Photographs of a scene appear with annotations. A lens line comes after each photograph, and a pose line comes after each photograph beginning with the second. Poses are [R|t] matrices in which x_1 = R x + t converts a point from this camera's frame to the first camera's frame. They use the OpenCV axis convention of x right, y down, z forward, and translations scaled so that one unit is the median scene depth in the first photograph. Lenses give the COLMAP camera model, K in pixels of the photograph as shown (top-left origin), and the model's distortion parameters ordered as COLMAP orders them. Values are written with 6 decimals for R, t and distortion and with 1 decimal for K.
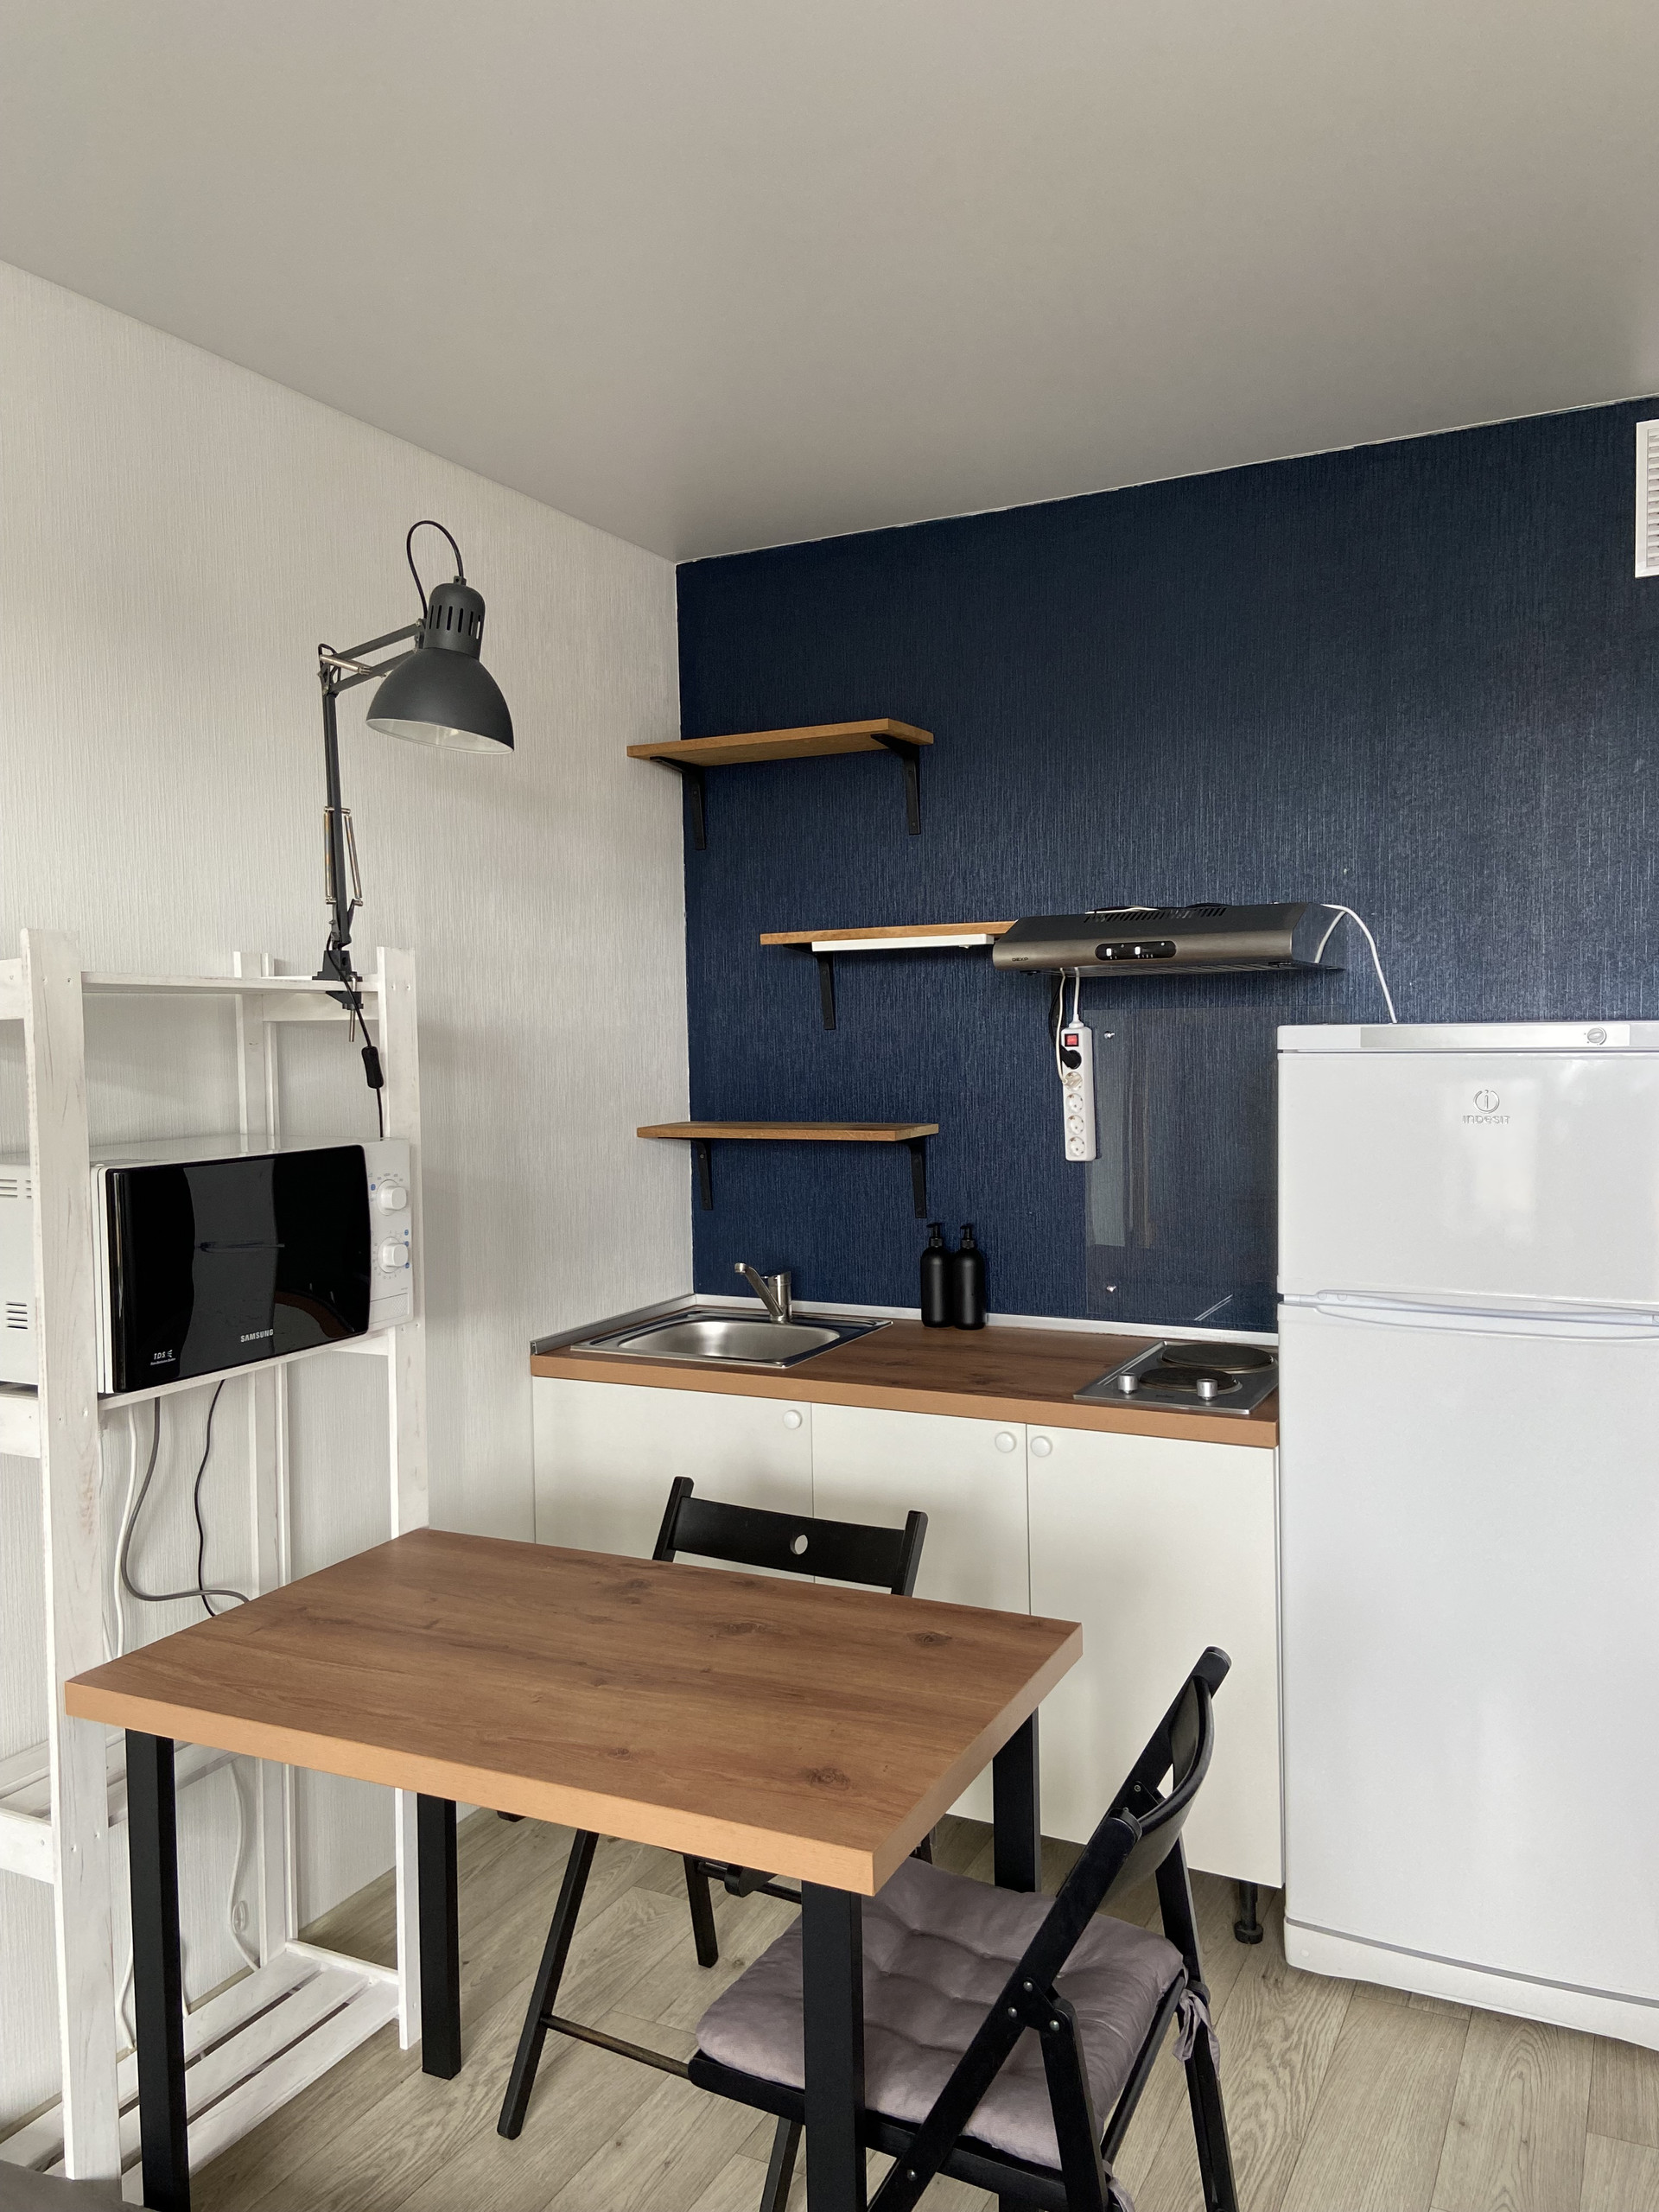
lens RADIAL K [[1647.4, 0, 839.4], [0, 1647.4, 1111.1], [0, 0, 1]] dist [0.124126, -0.160646]
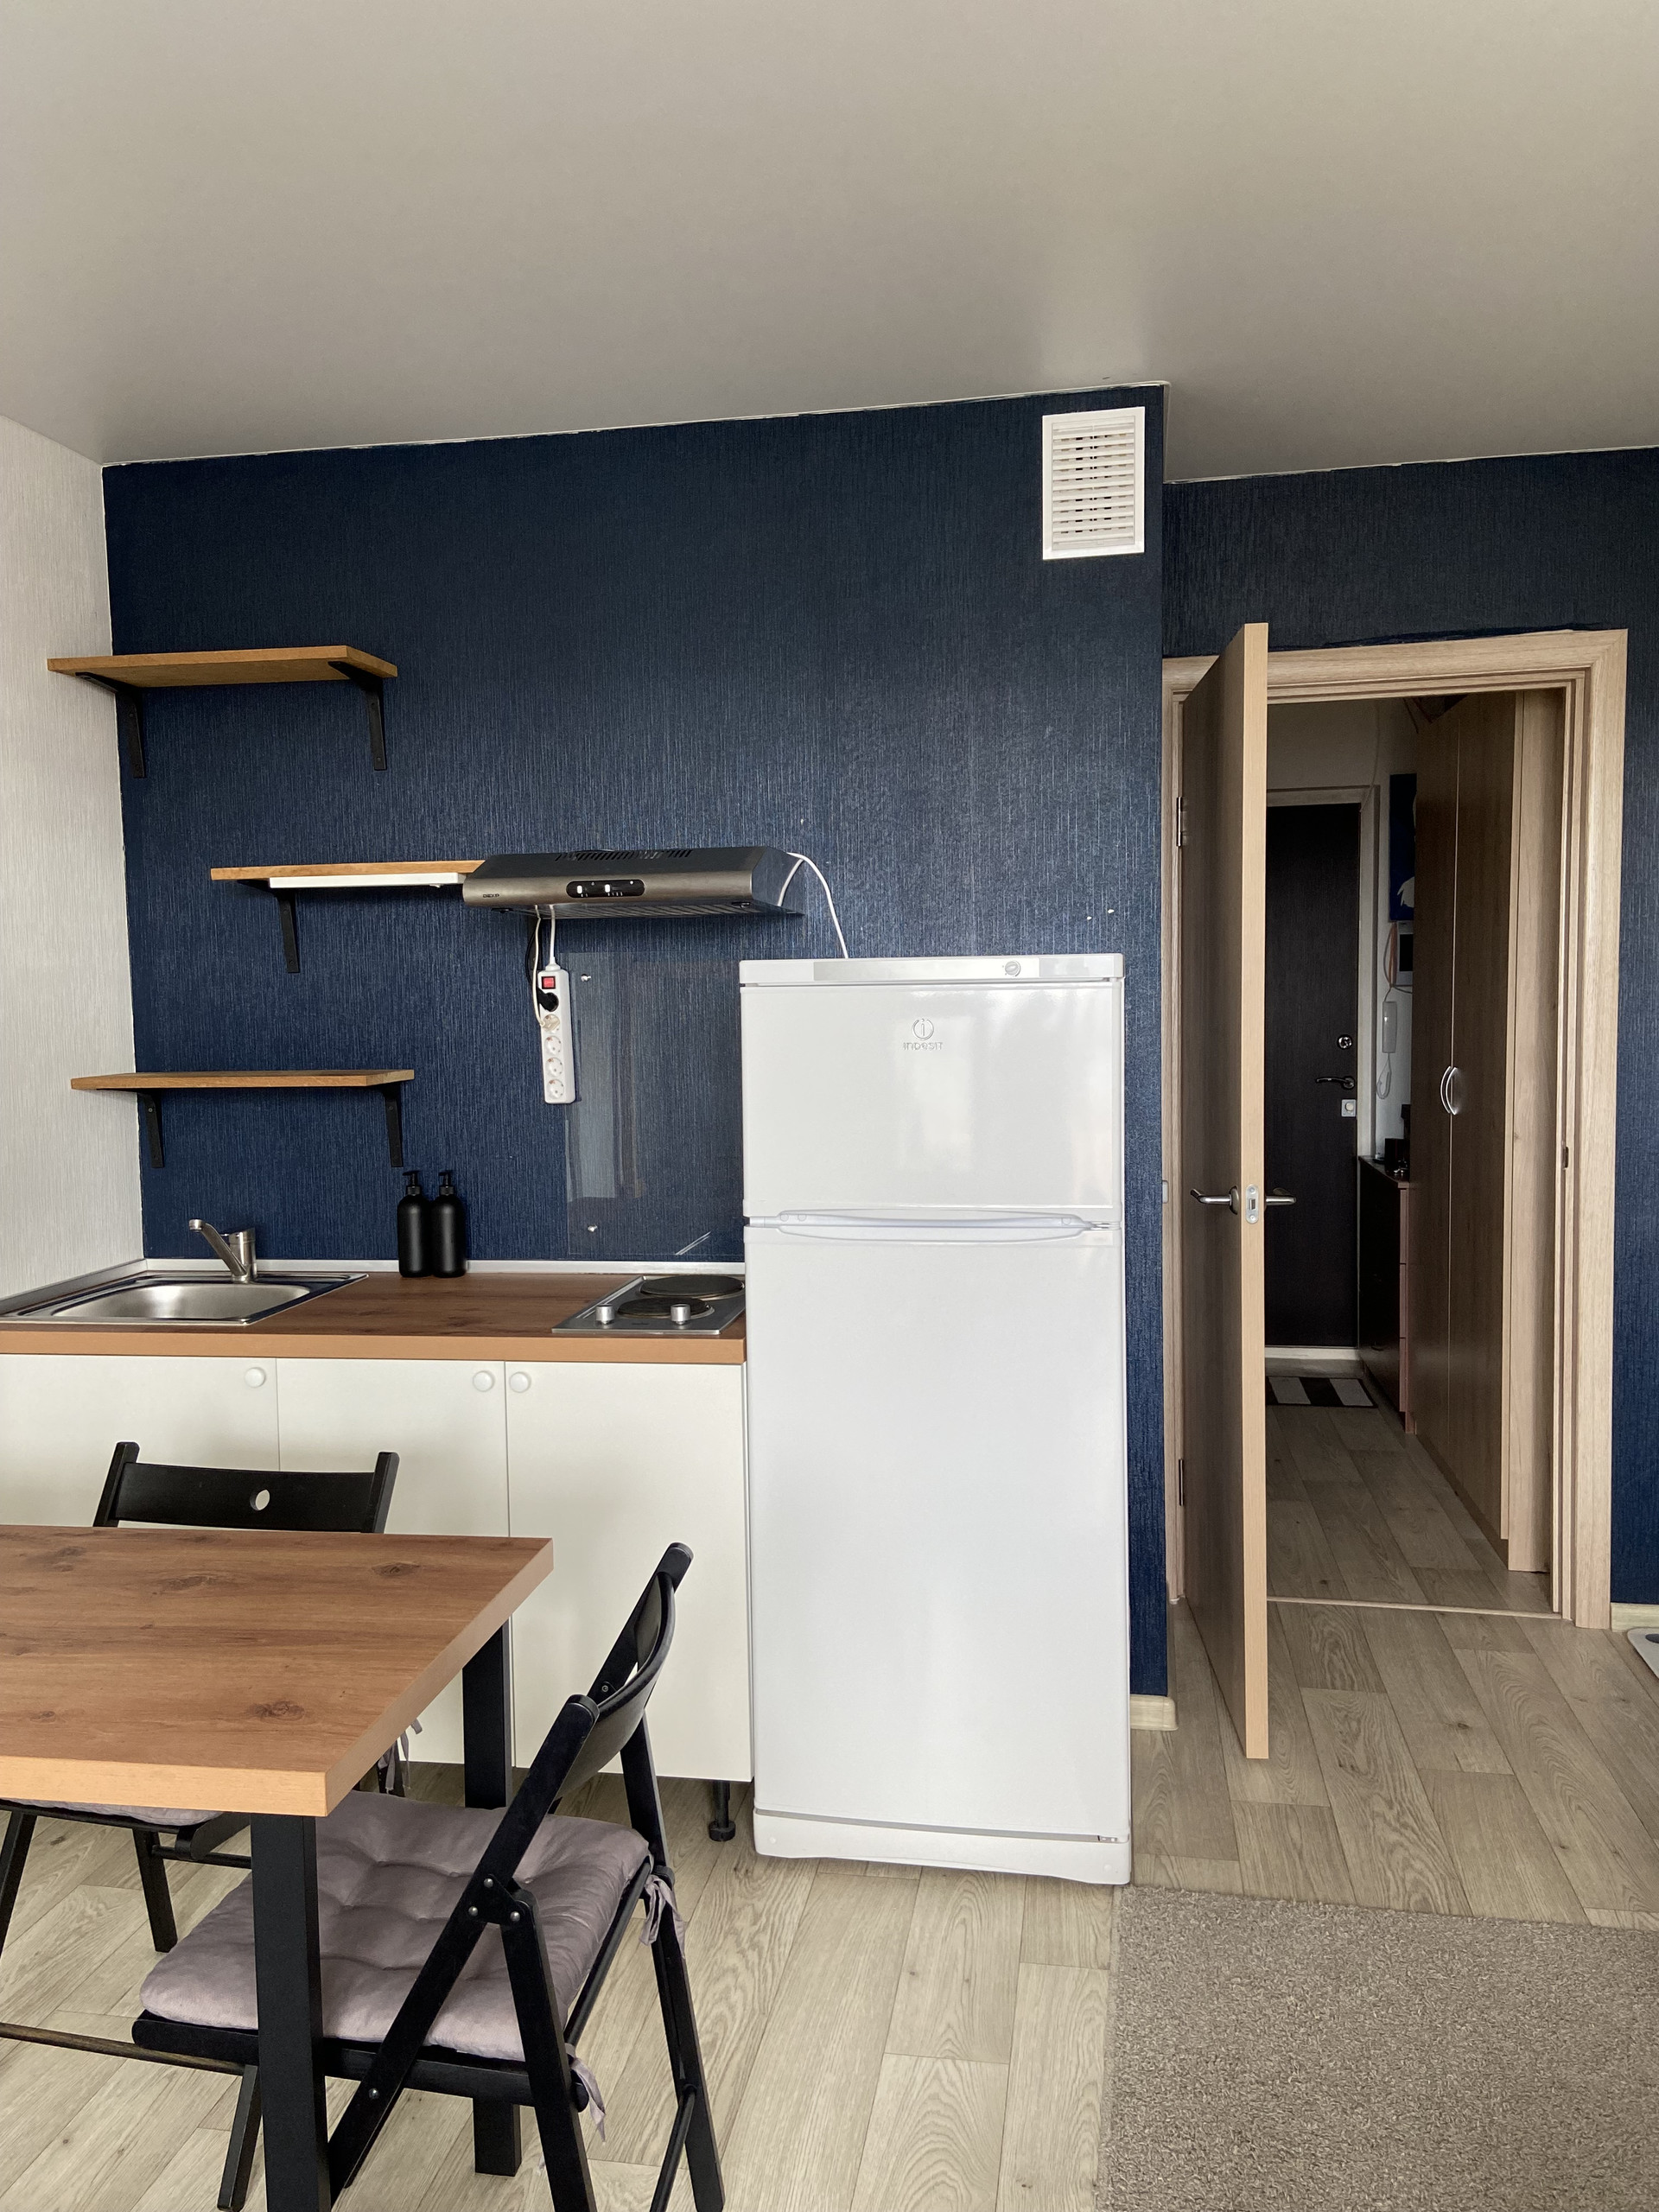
lens RADIAL K [[1645.2, 0, 814.6], [0, 1645.2, 1103.3], [0, 0, 1]] dist [0.122824, -0.157075]
pose [[0.959110, -0.019095, 0.282389, 0.014415], [0.016026, 0.999785, 0.013177, 0.025560], [-0.282580, -0.008112, 0.959210, -0.009525]]
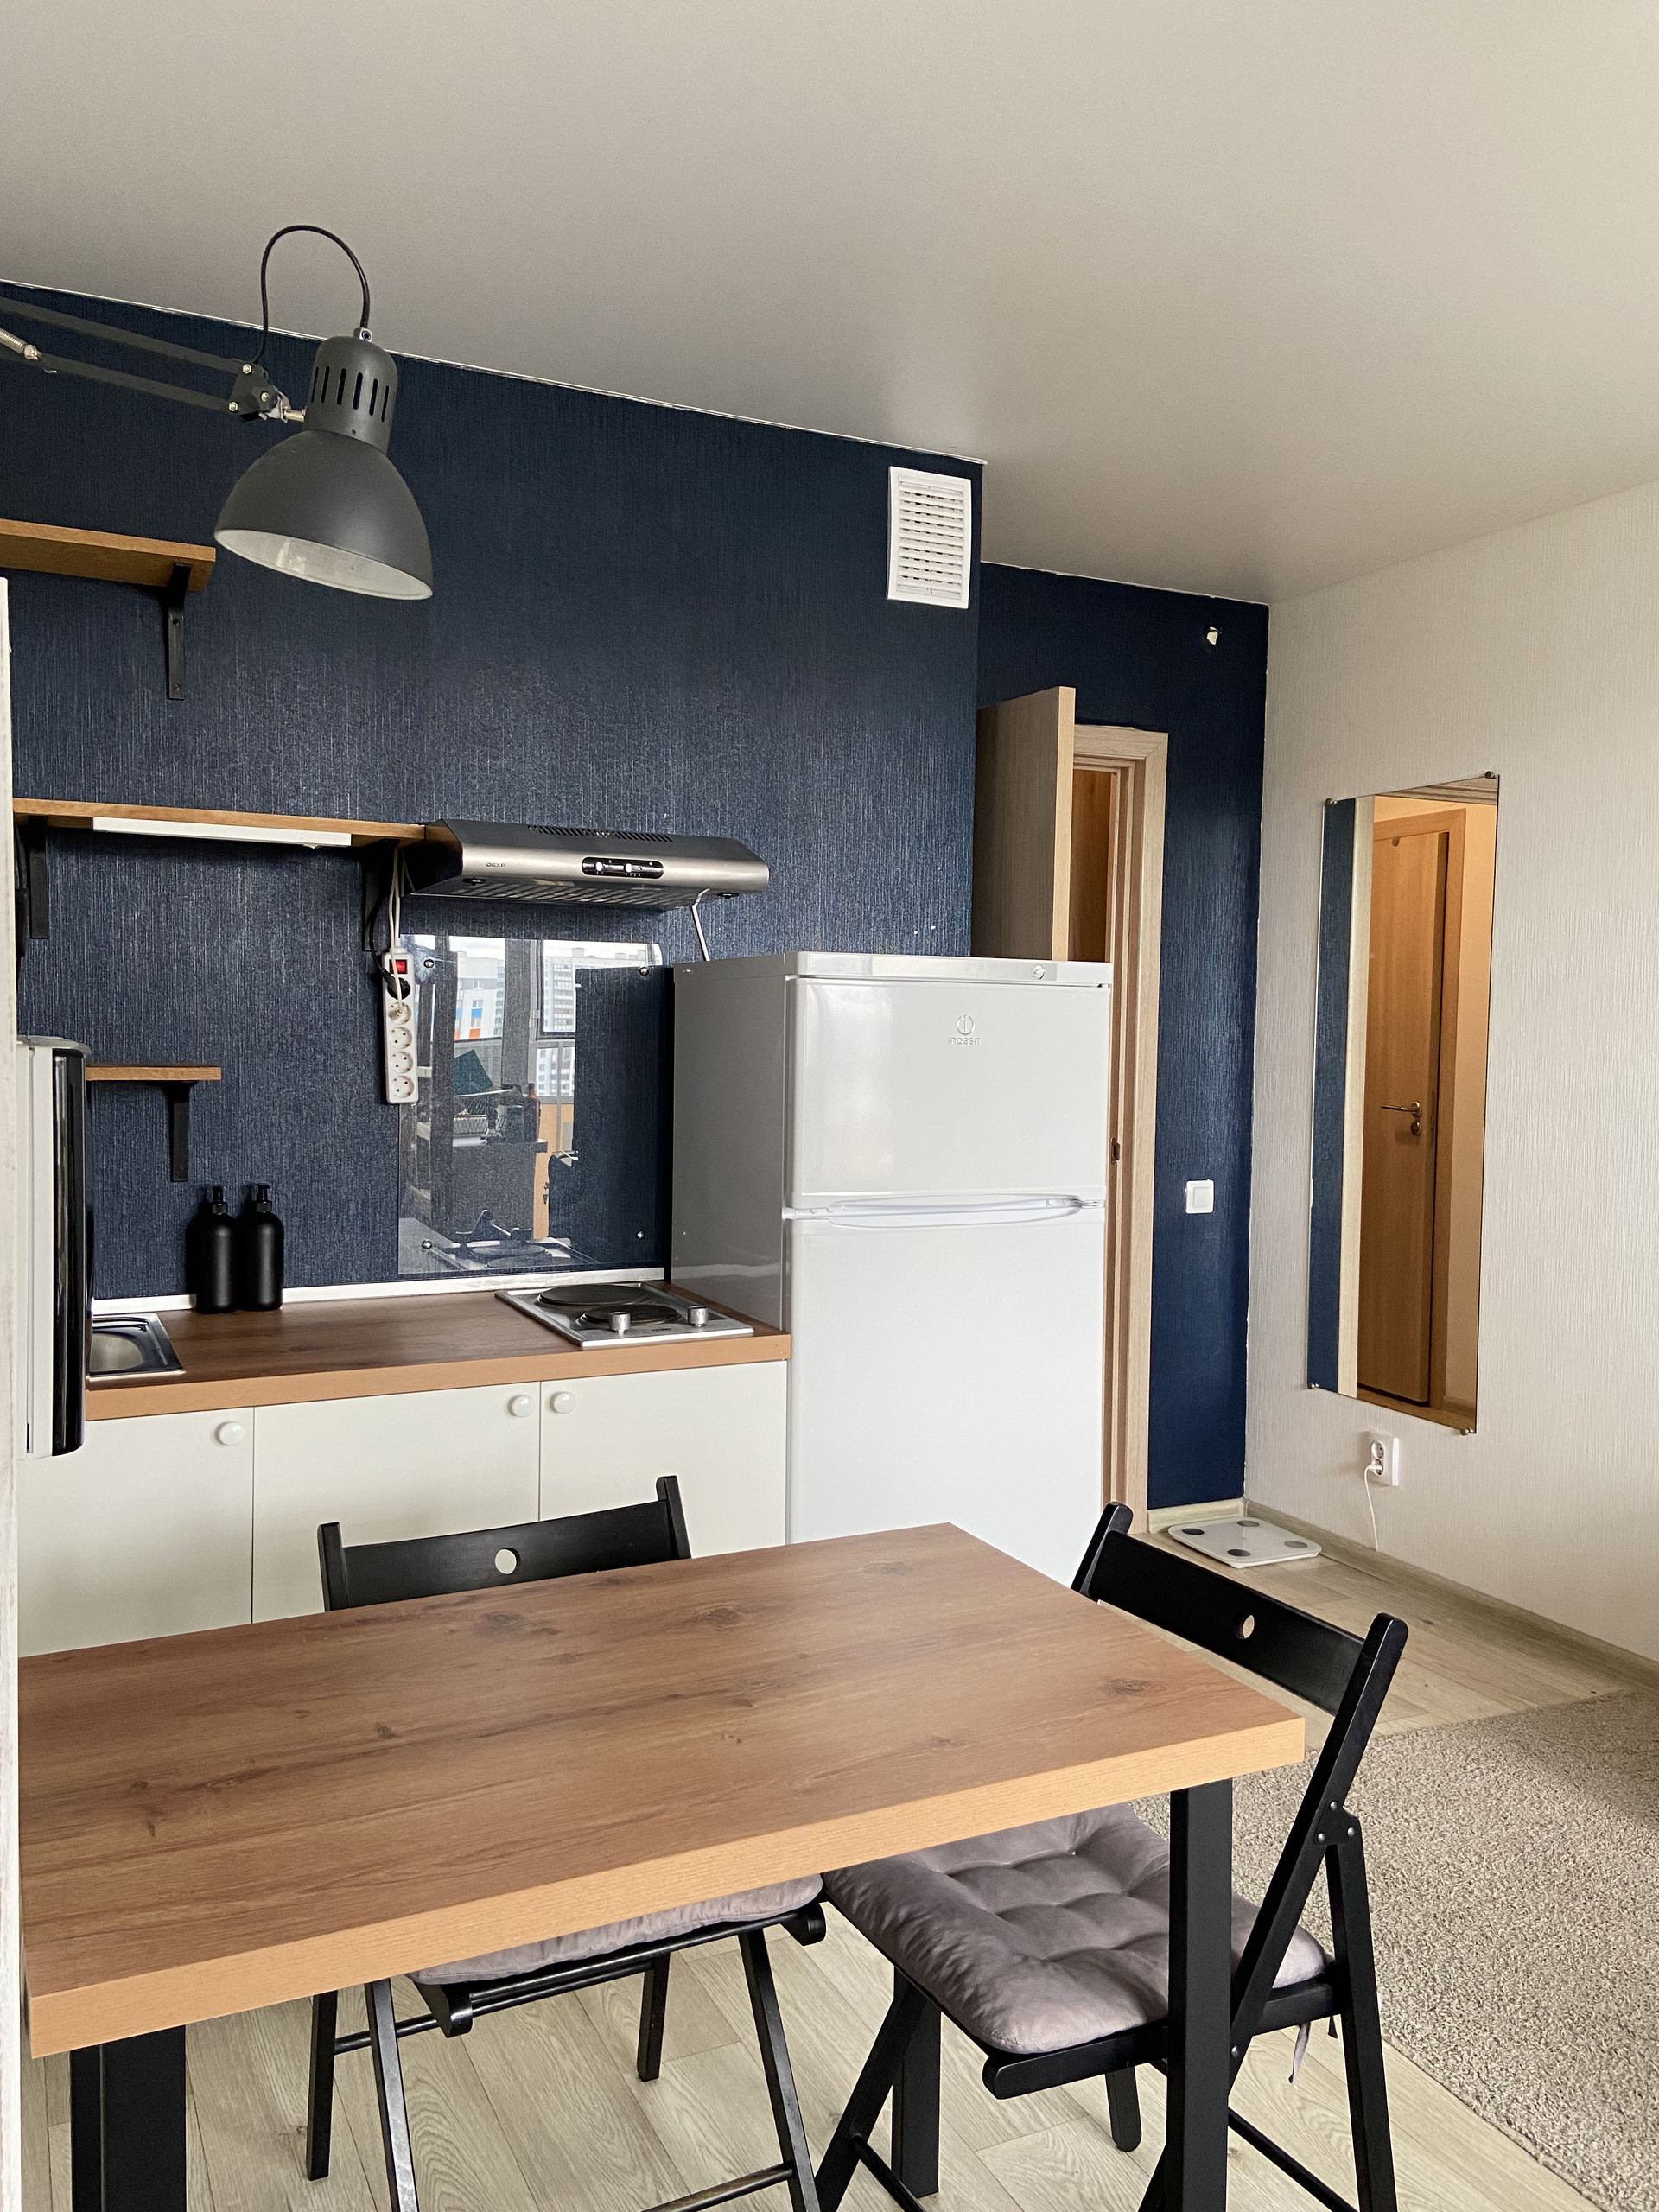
lens RADIAL K [[1645.2, 0, 814.6], [0, 1645.2, 1103.3], [0, 0, 1]] dist [0.122824, -0.157075]
pose [[0.620899, -0.010495, 0.783820, -0.545205], [0.016240, 0.999868, 0.000523, 0.043478], [-0.783722, 0.012405, 0.620988, 0.355236]]
